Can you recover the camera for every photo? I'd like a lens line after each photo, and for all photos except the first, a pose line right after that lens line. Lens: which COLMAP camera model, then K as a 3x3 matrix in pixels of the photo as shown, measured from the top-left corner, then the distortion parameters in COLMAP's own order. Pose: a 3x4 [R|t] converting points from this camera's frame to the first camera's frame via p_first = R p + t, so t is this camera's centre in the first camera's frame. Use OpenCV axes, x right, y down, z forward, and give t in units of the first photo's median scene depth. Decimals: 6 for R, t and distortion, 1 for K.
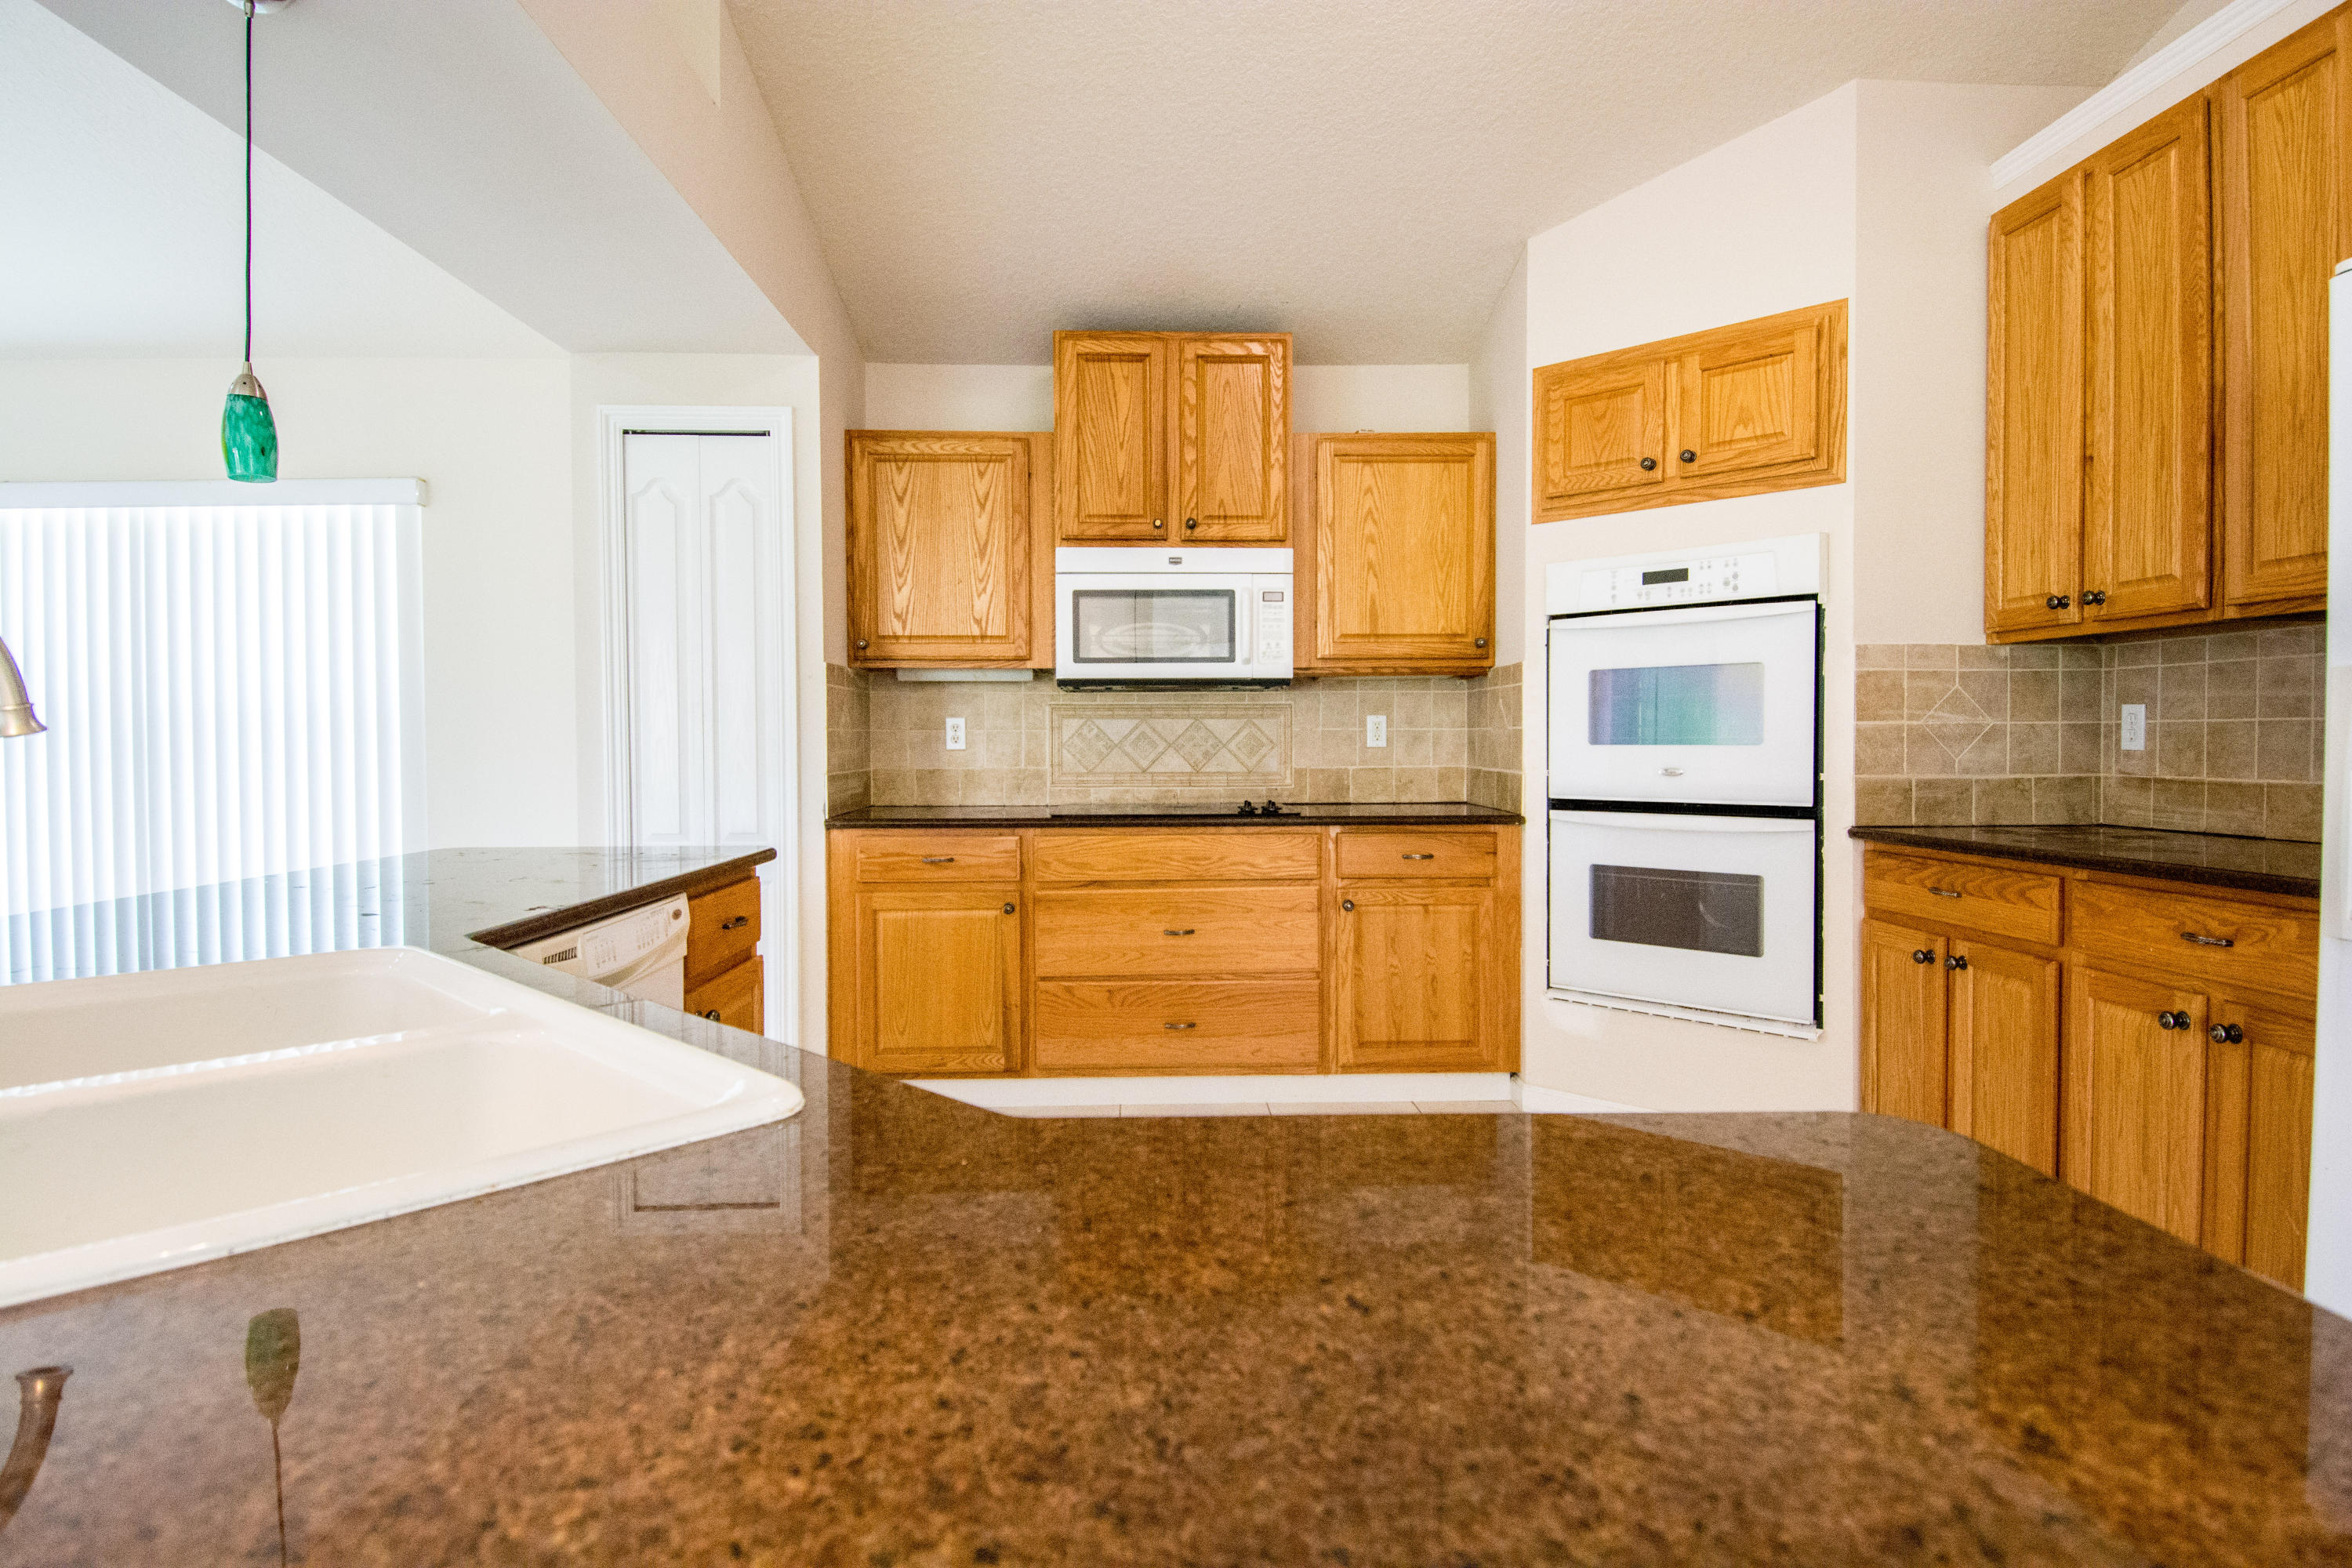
lens RADIAL K [[1217.0, 0, 1171.1], [0, 1217.0, 768.8], [0, 0, 1]] dist [0.052812, -0.053970]
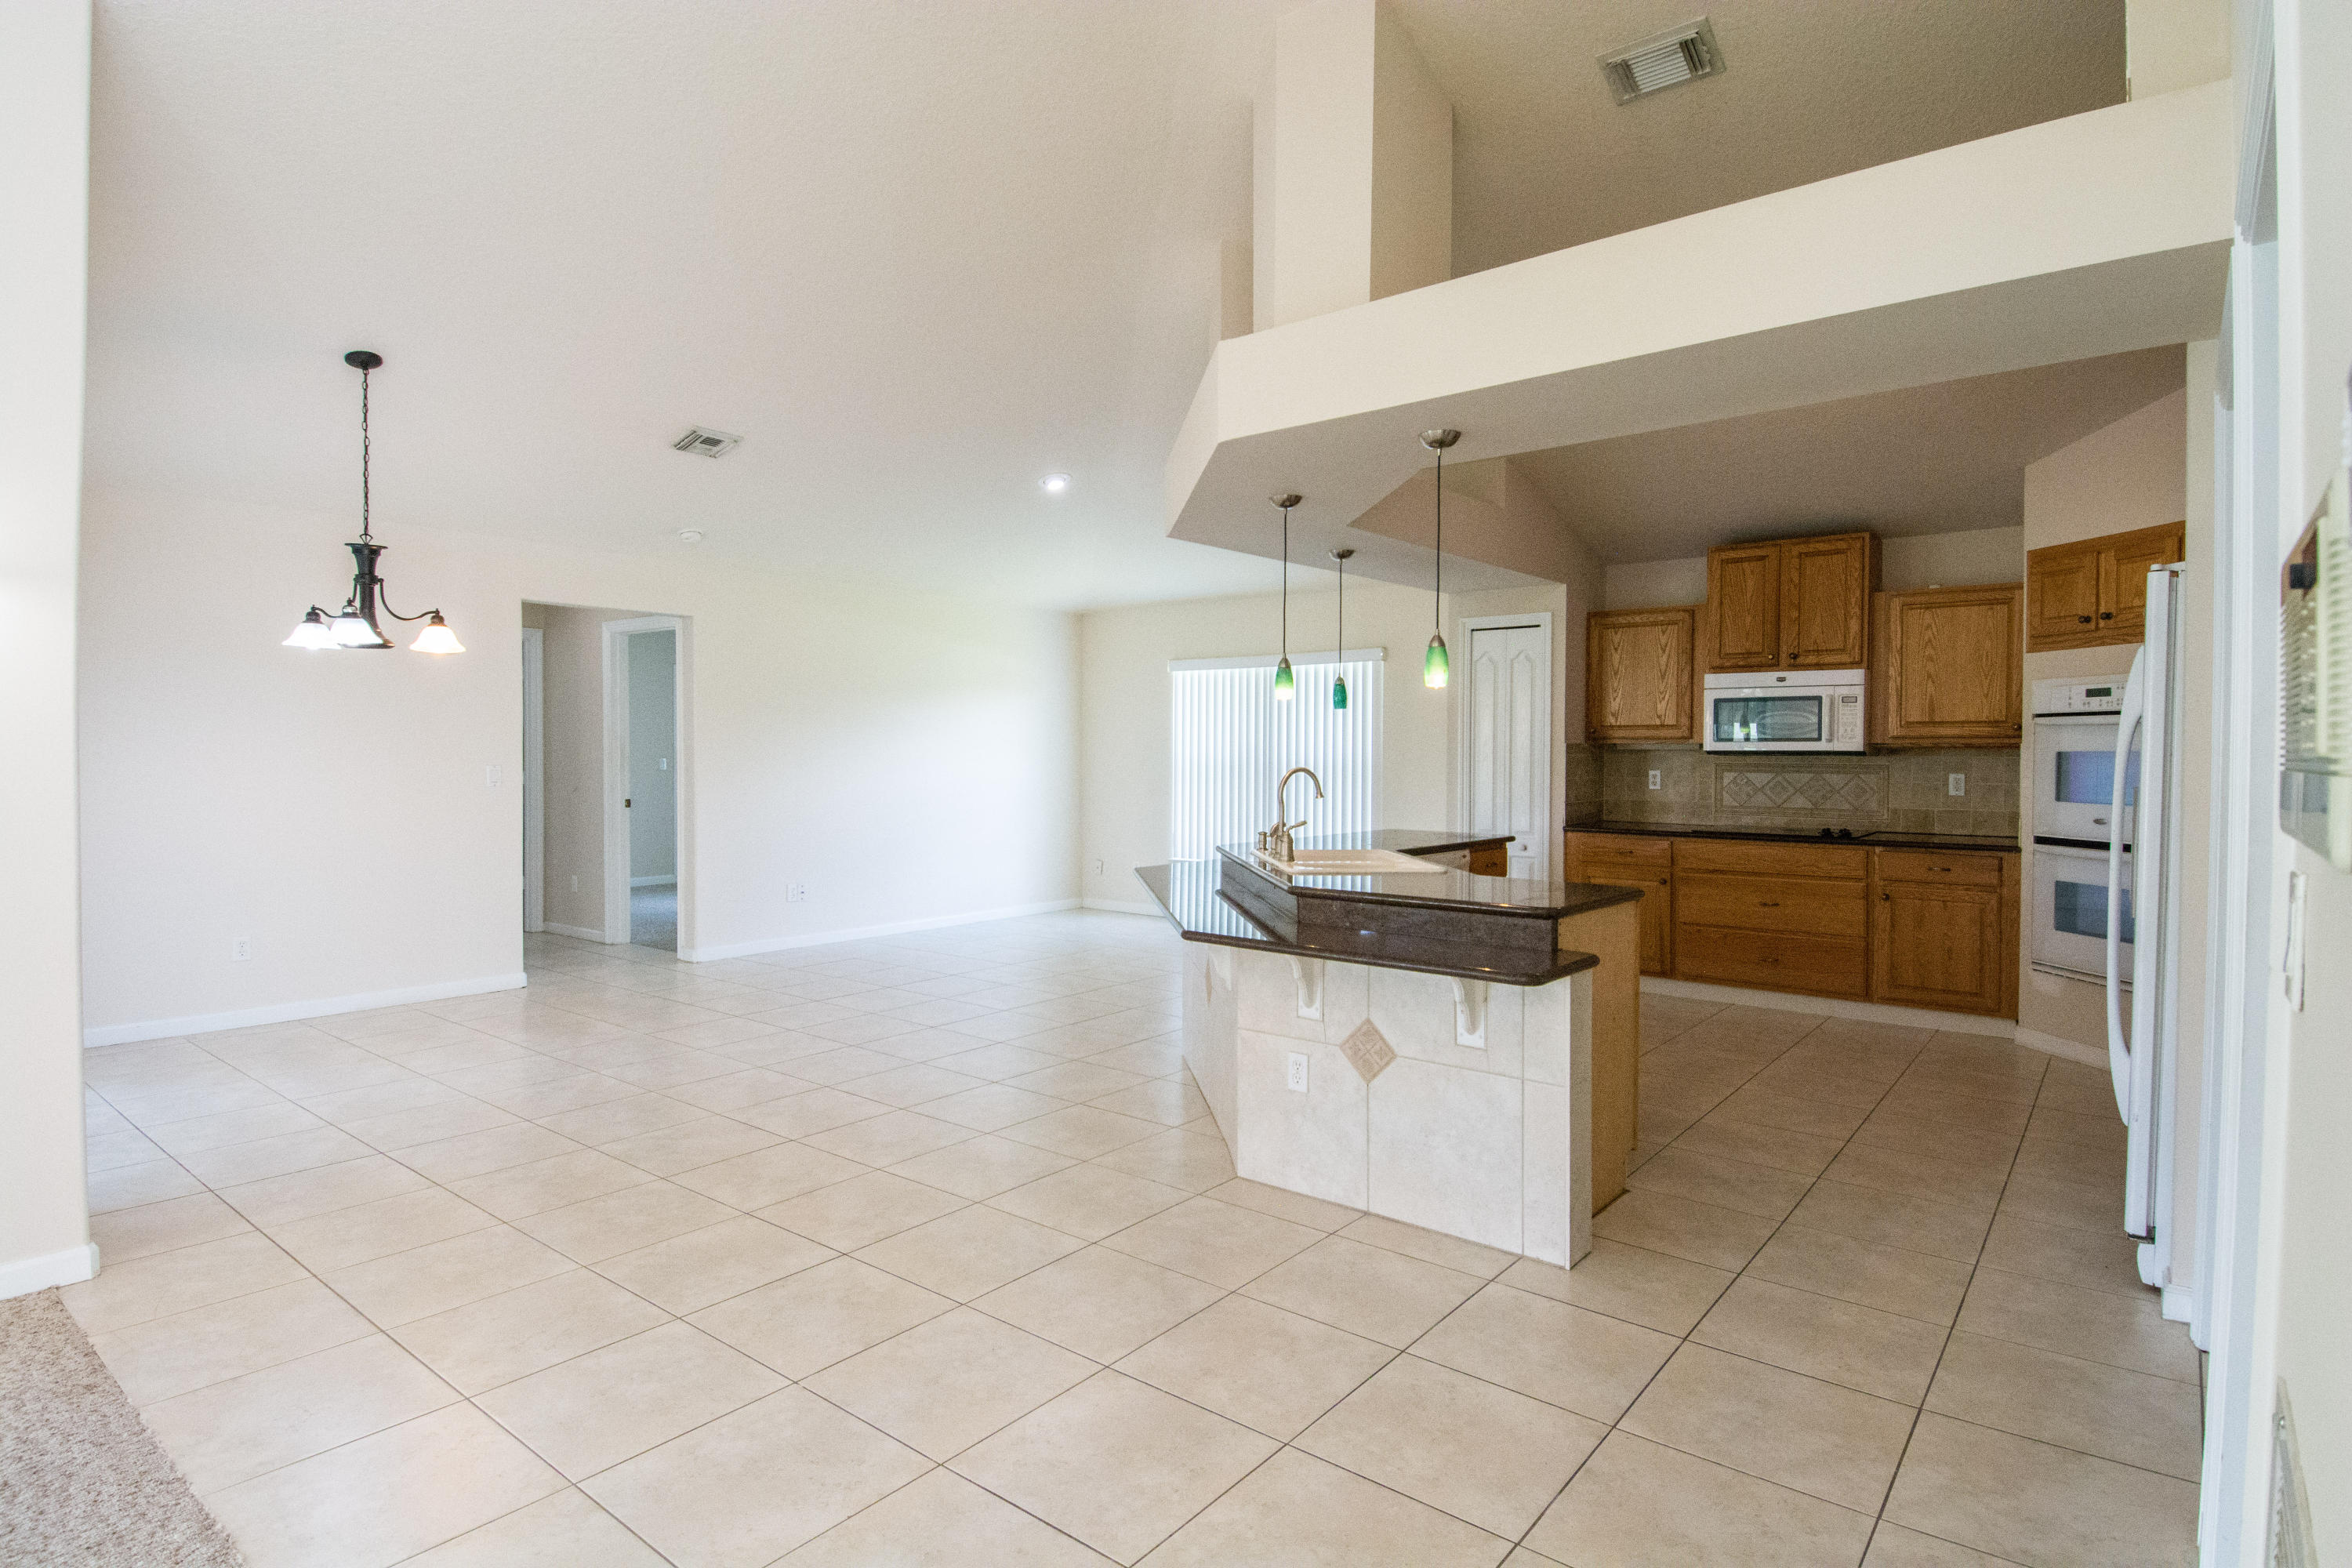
lens RADIAL K [[1217.0, 0, 1171.1], [0, 1217.0, 768.8], [0, 0, 1]] dist [0.052812, -0.053970]
pose [[0.758517, 0.016719, -0.651439, 0.477824], [-0.022836, 0.999739, -0.000932, -0.031443], [0.651253, 0.015583, 0.758700, -0.817181]]
